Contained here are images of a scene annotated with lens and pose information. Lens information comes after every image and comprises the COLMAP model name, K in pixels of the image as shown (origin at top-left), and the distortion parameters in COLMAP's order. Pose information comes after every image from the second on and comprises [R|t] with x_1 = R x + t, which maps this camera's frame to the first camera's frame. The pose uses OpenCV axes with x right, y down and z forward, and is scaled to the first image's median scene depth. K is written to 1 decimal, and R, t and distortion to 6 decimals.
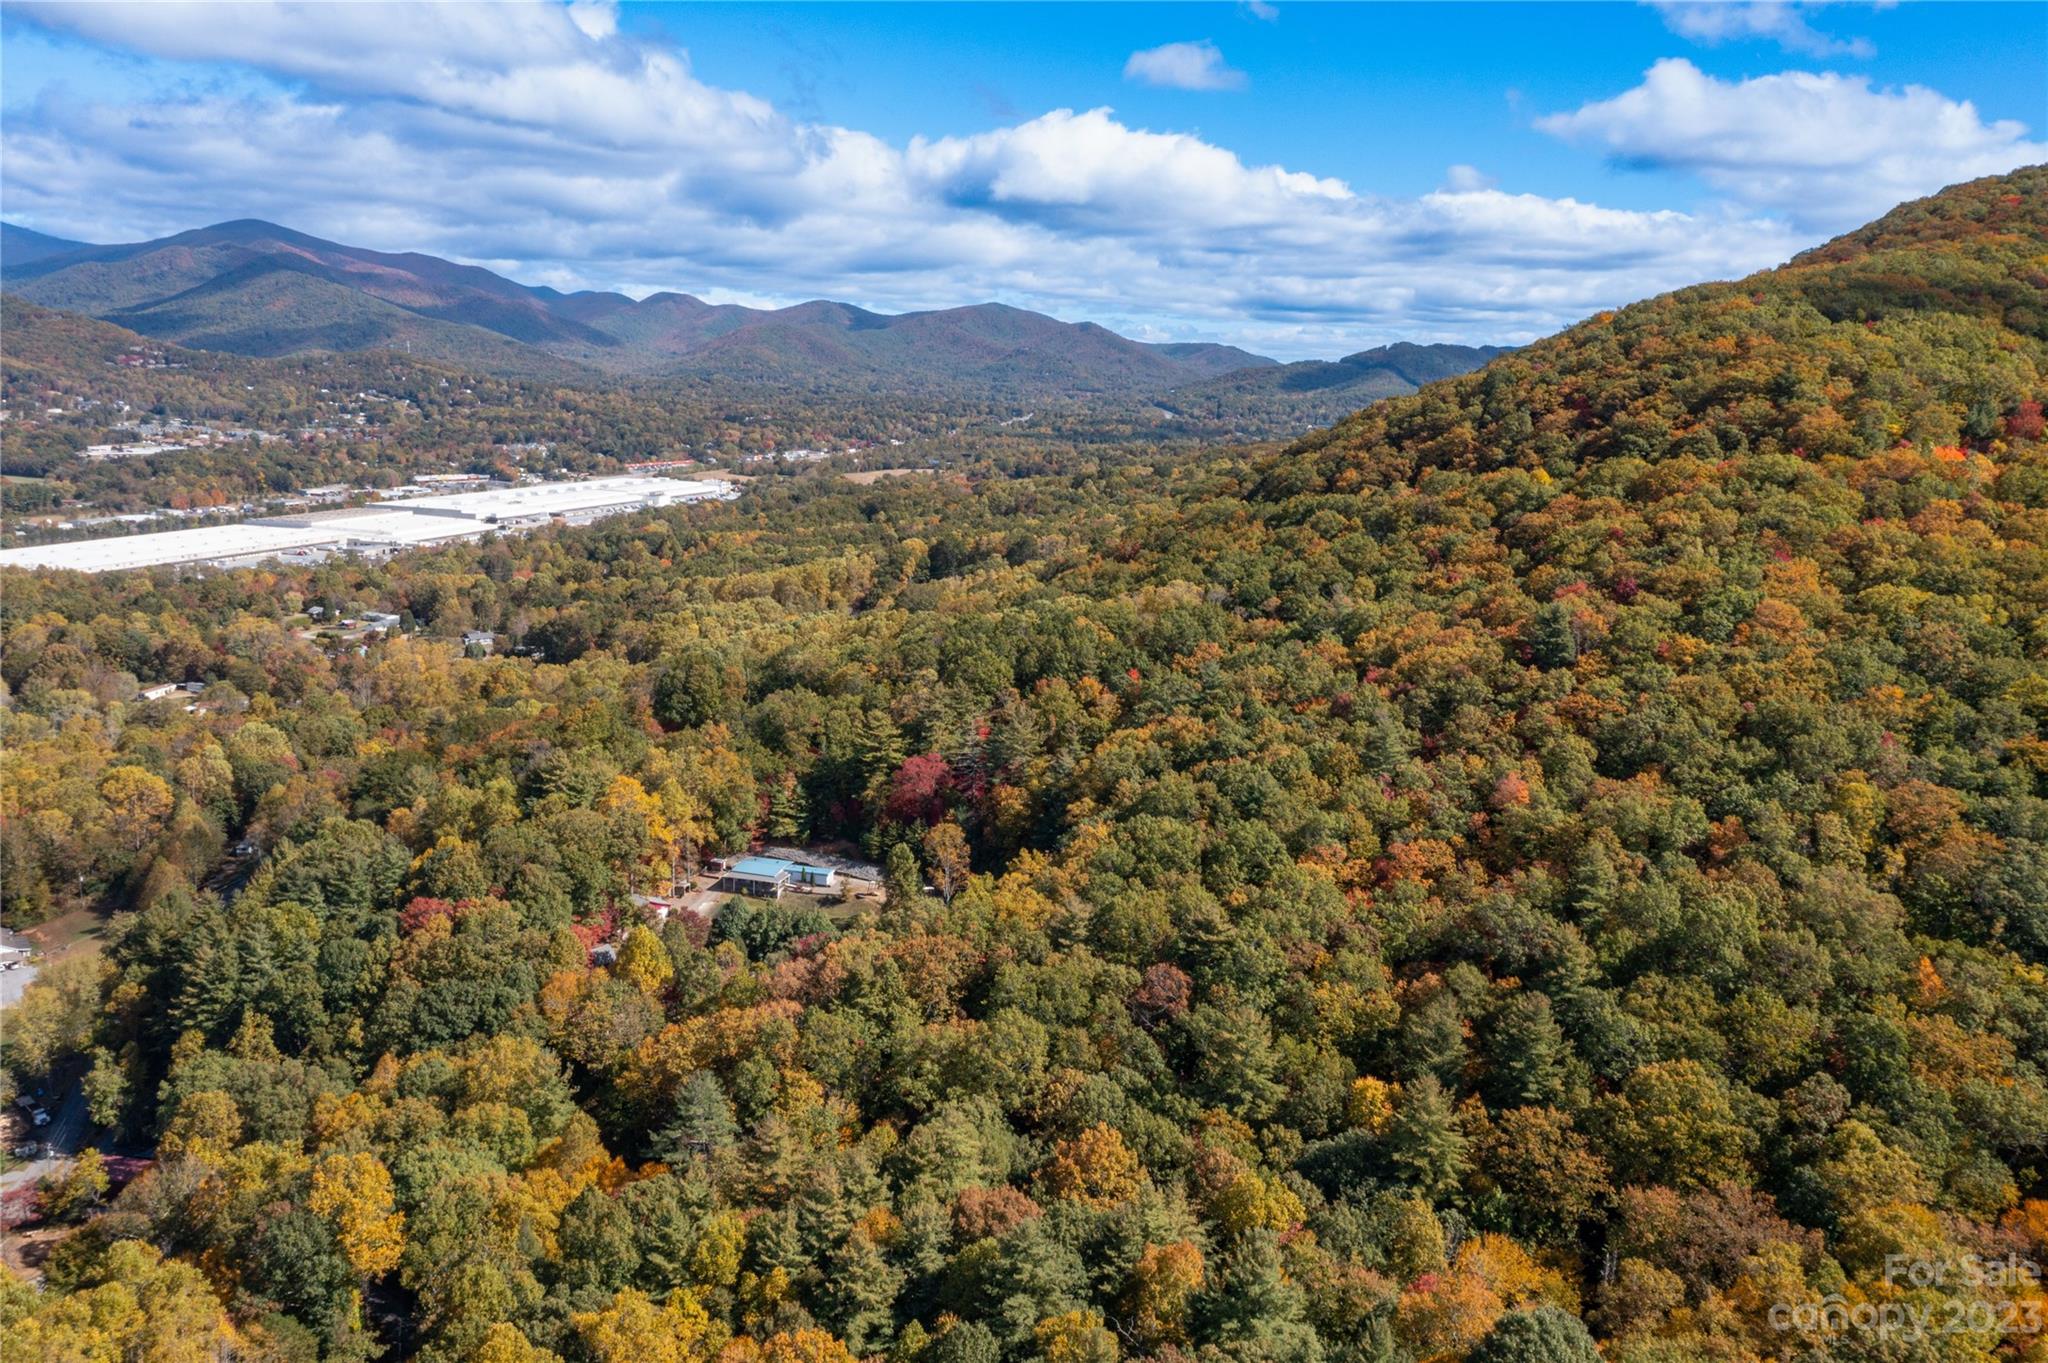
lens RADIAL K [[1637.4, 0, 1021.5], [0, 1637.4, 691.1], [0, 0, 1]] dist [-0.004716, 0.003872]
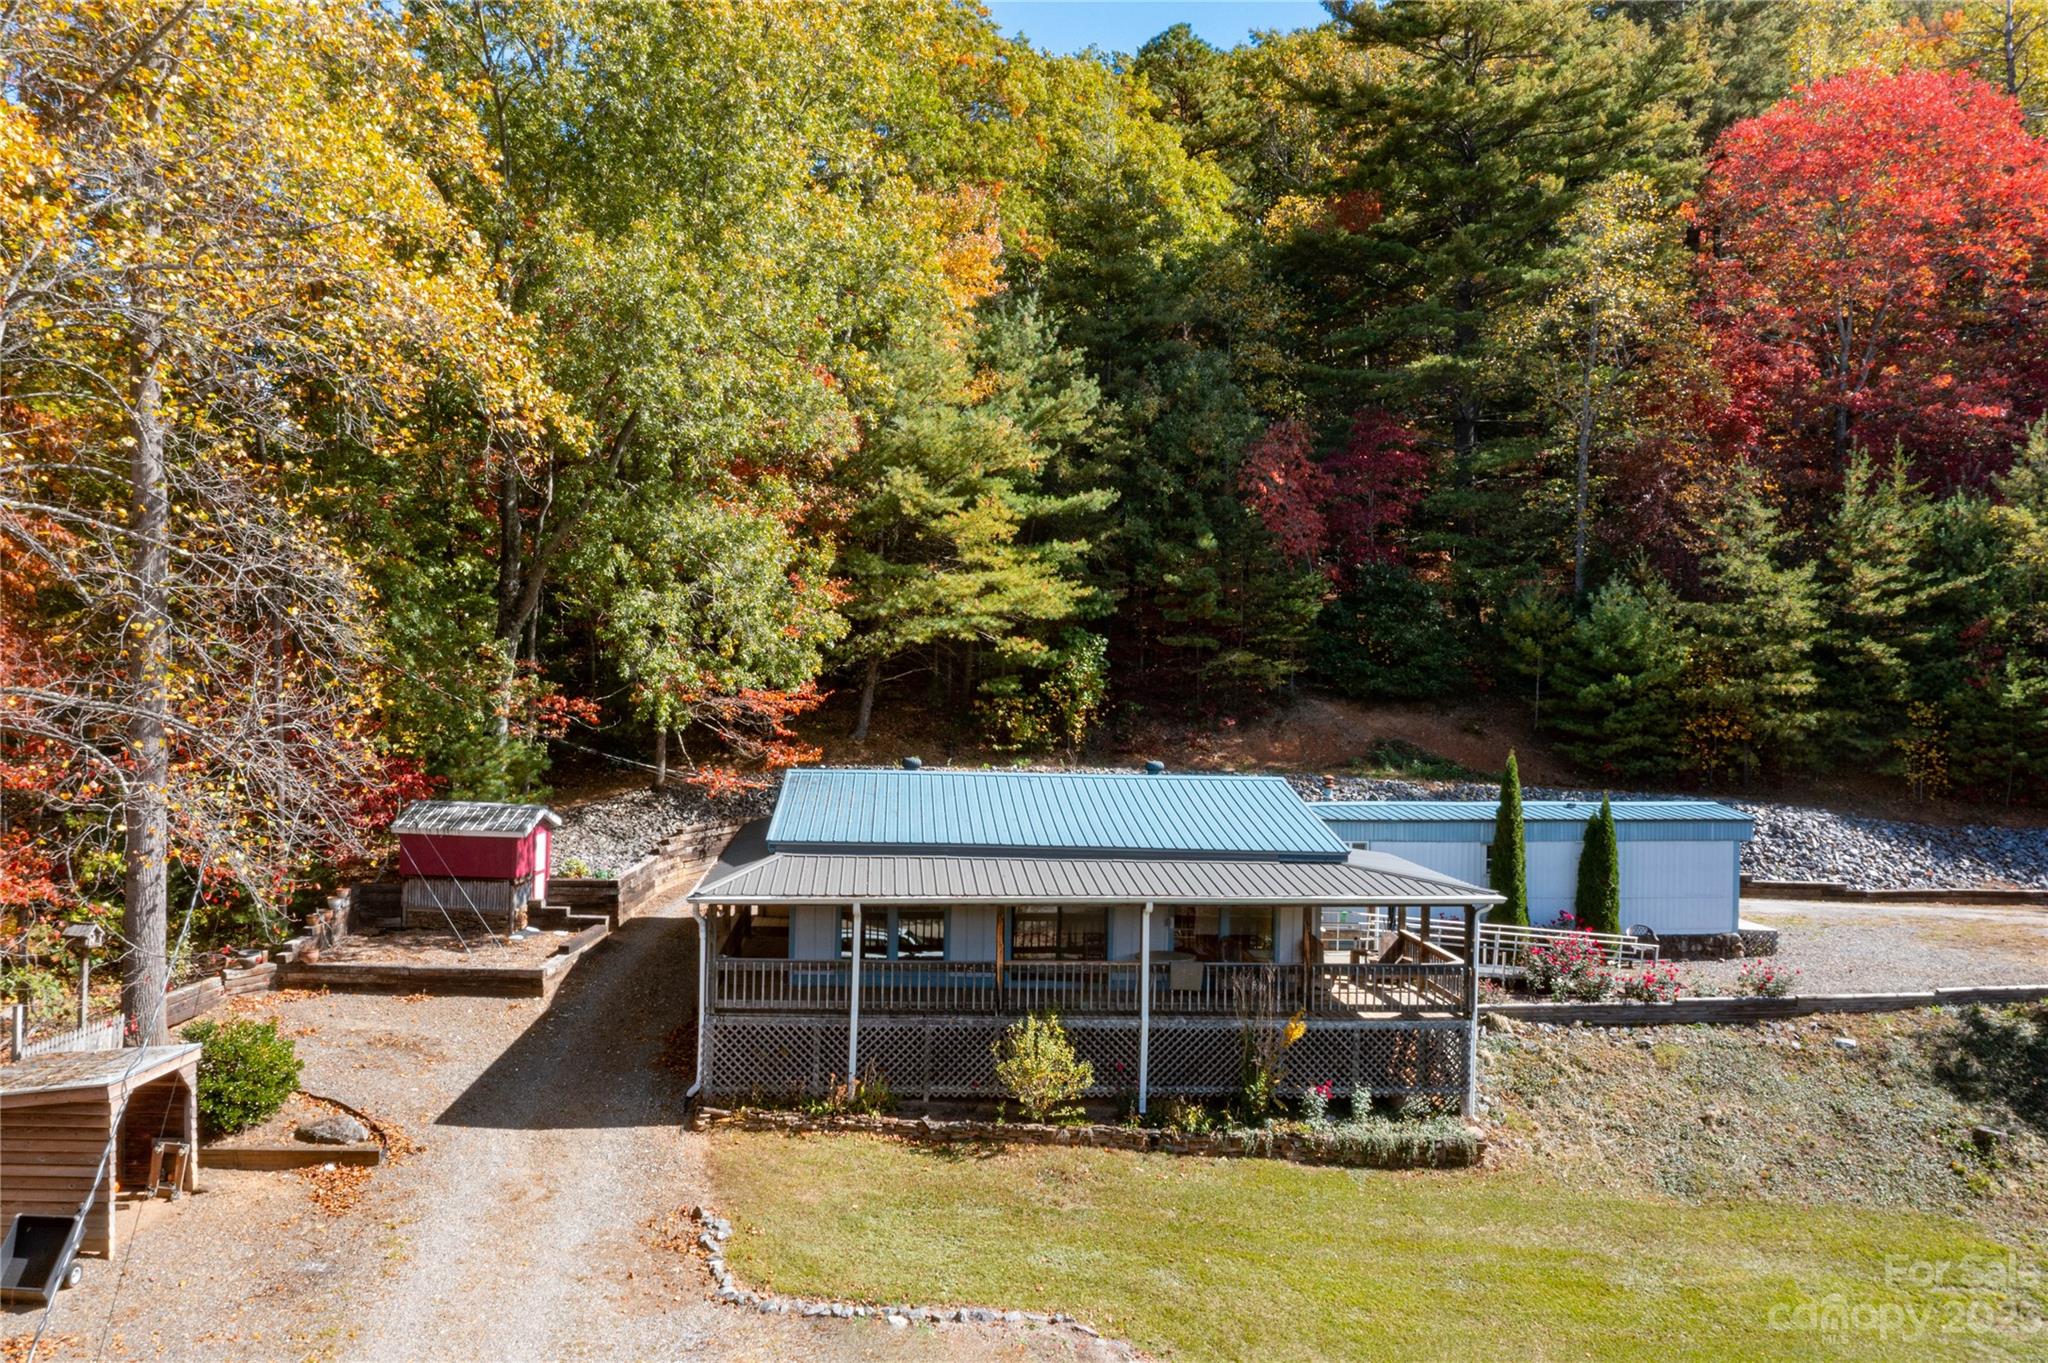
lens RADIAL K [[1637.4, 0, 1023.0], [0, 1637.4, 672.1], [0, 0, 1]] dist [-0.004716, 0.003872]
pose [[0.933197, -0.017354, 0.358947, -0.186253], [0.081742, 0.982901, -0.164996, 0.111063], [-0.349946, 0.183315, 0.918659, 0.884662]]
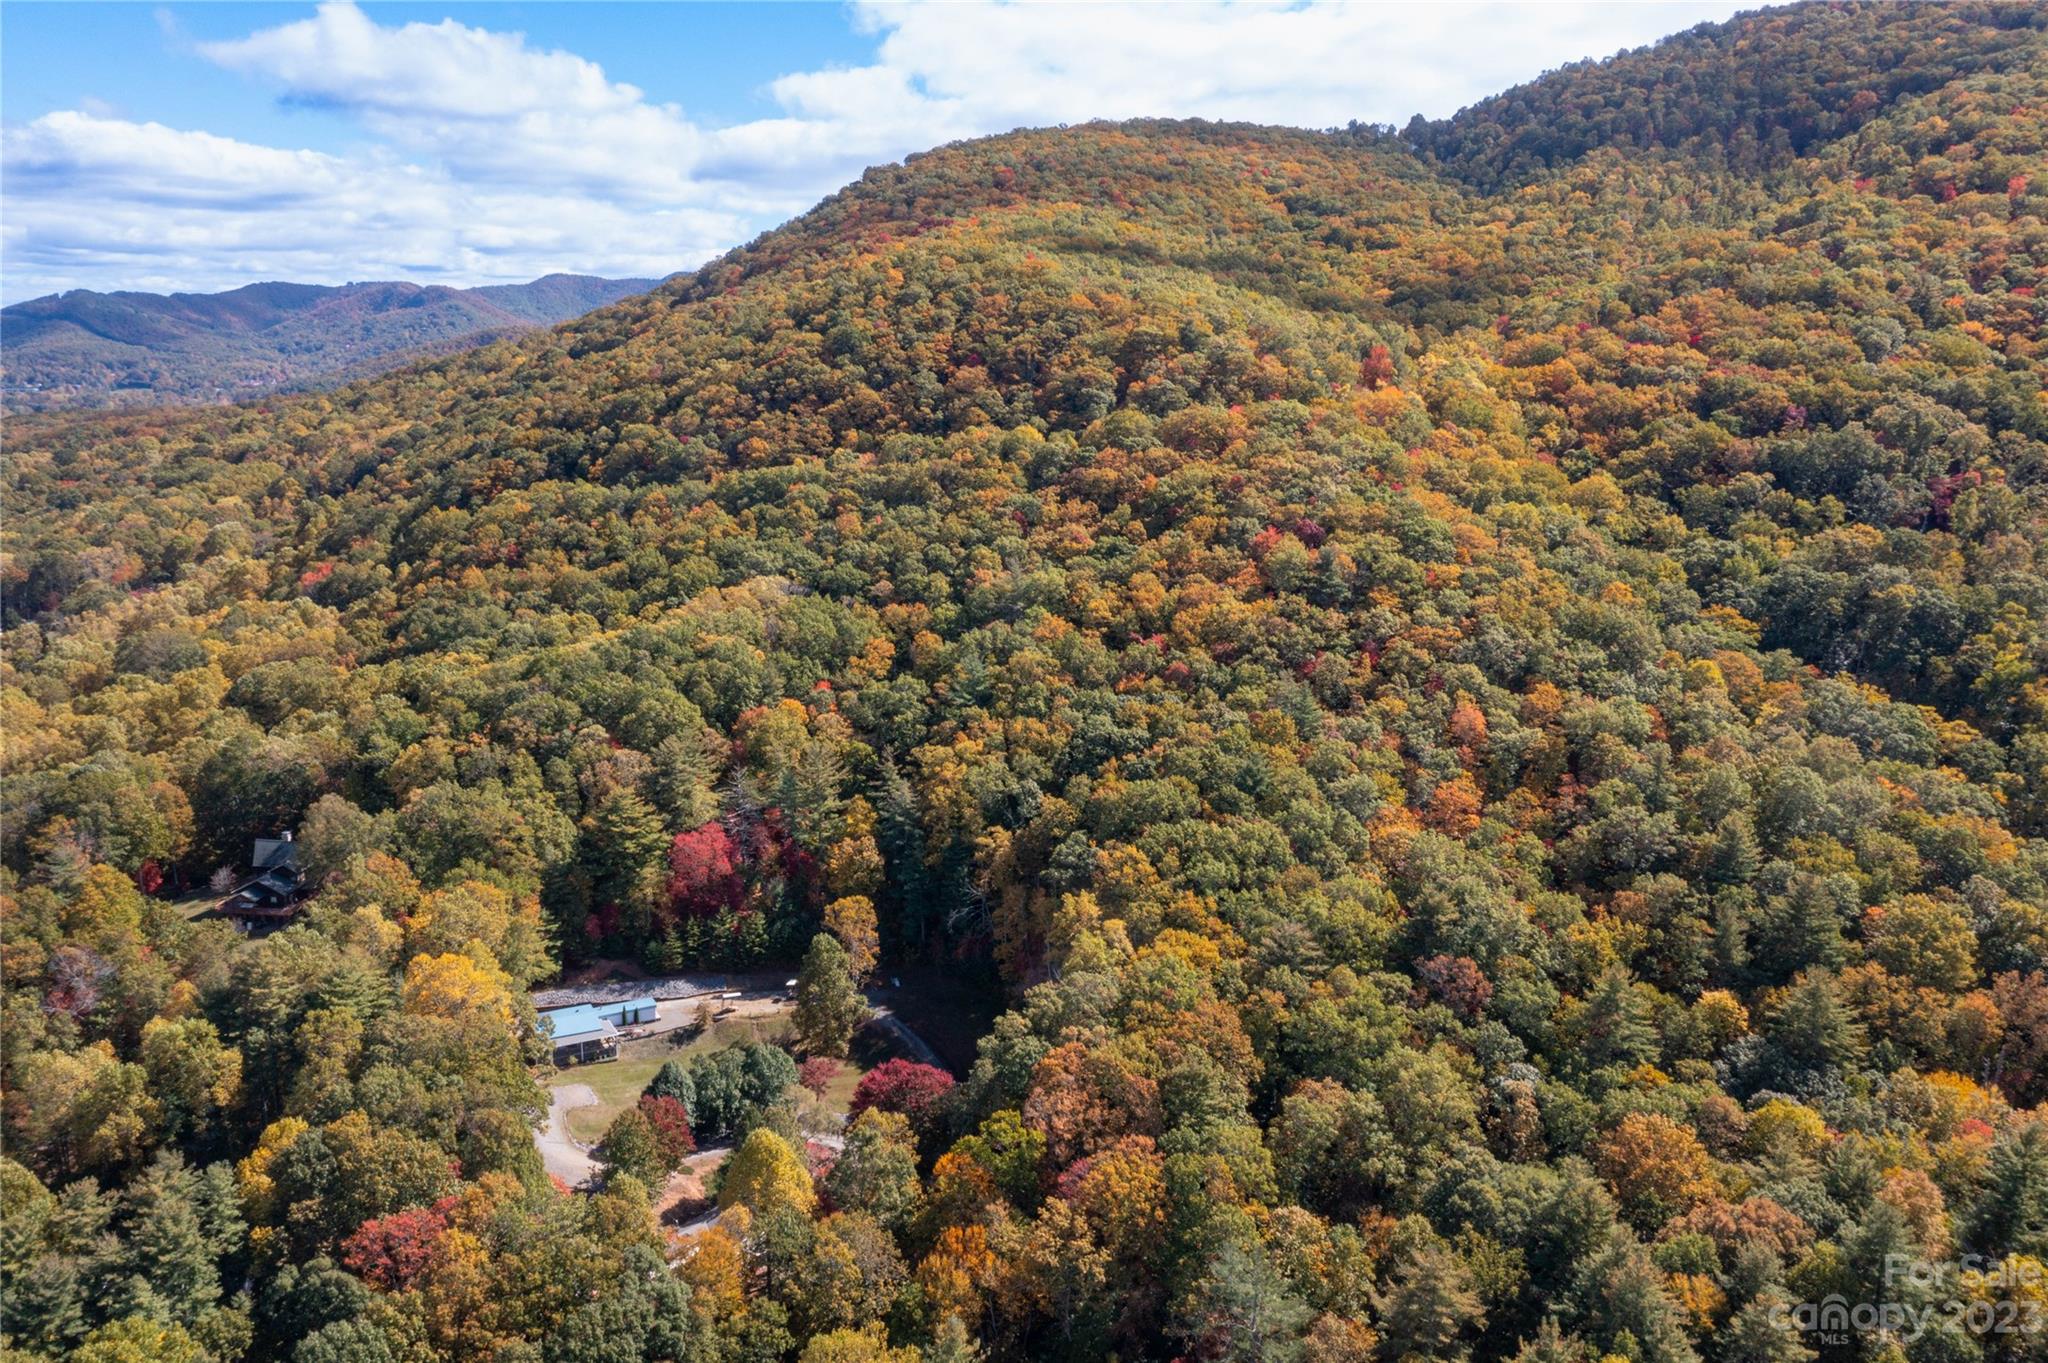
lens RADIAL K [[1637.4, 0, 1030.0], [0, 1637.4, 688.8], [0, 0, 1]] dist [-0.004716, 0.003872]
pose [[0.704626, -0.169030, 0.689152, -0.480212], [0.147732, 0.984877, 0.090514, -0.075699], [-0.694030, 0.038031, 0.718941, 0.303128]]
